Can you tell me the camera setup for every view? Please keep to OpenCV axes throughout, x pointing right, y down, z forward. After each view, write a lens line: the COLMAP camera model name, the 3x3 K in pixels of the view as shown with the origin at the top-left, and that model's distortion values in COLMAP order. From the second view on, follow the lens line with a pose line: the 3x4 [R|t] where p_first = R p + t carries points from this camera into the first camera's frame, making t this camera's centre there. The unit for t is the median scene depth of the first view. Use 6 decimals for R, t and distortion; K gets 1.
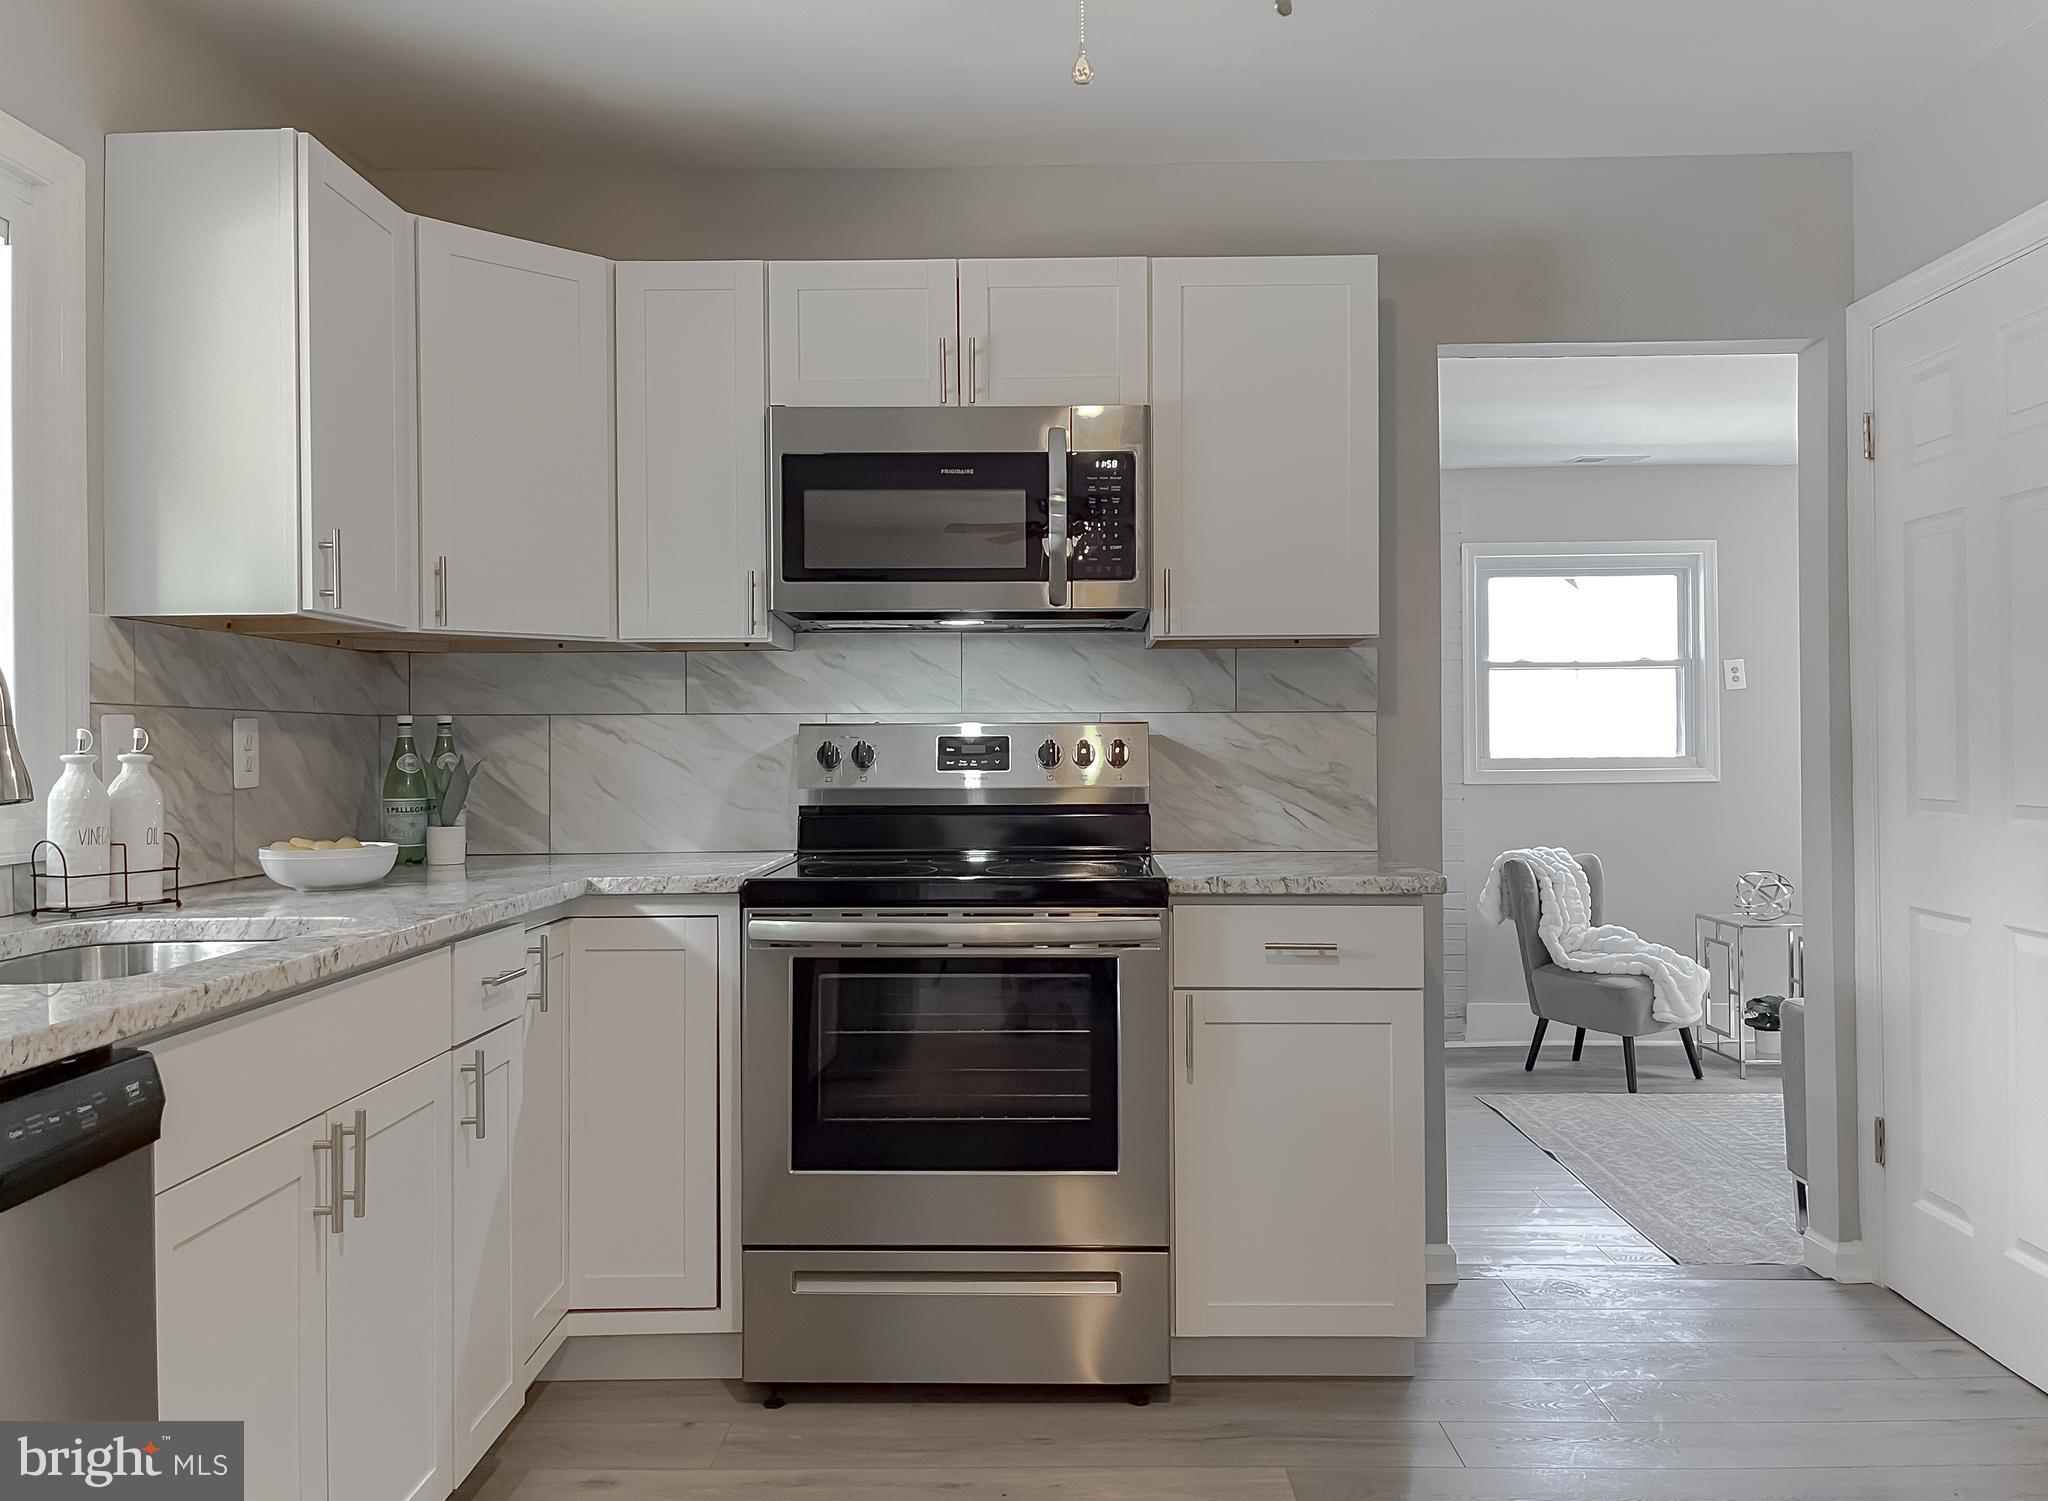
lens RADIAL K [[1603.5, 0, 1041.9], [0, 1603.5, 735.3], [0, 0, 1]] dist [0.045951, -0.022687]
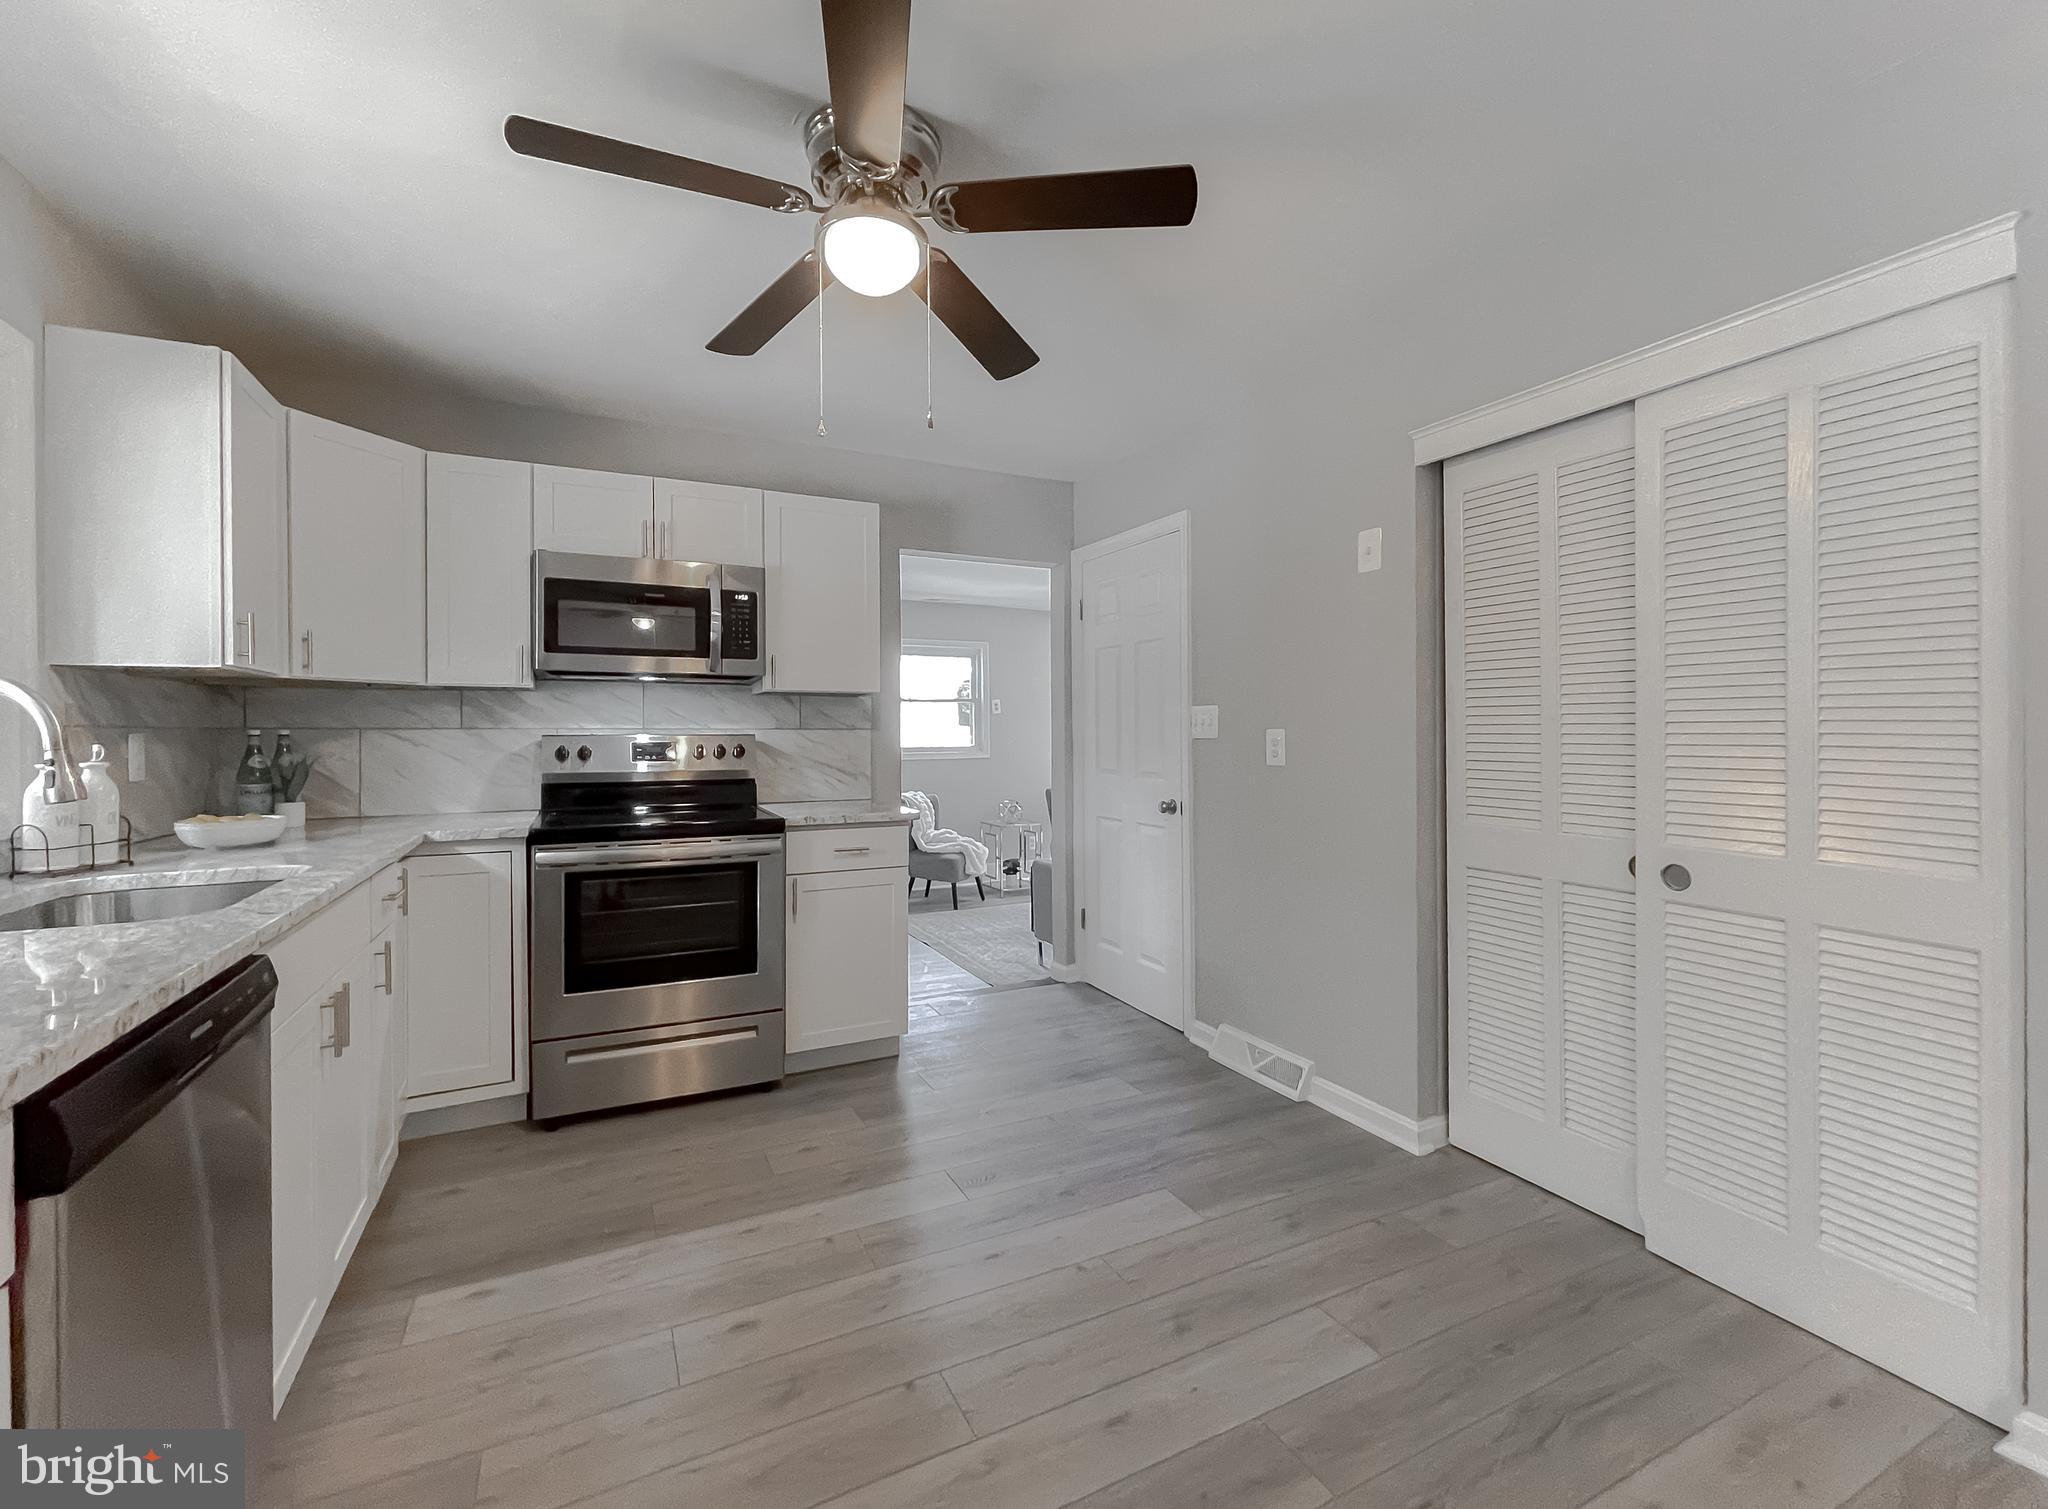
lens RADIAL K [[868.4, 0, 1022.2], [0, 868.4, 739.2], [0, 0, 1]] dist [-0.005206, 0.000812]
pose [[0.892722, -0.000361, 0.450607, -0.121948], [-0.004452, 0.999944, 0.009621, -0.015160], [-0.450585, -0.010595, 0.892671, -0.049027]]
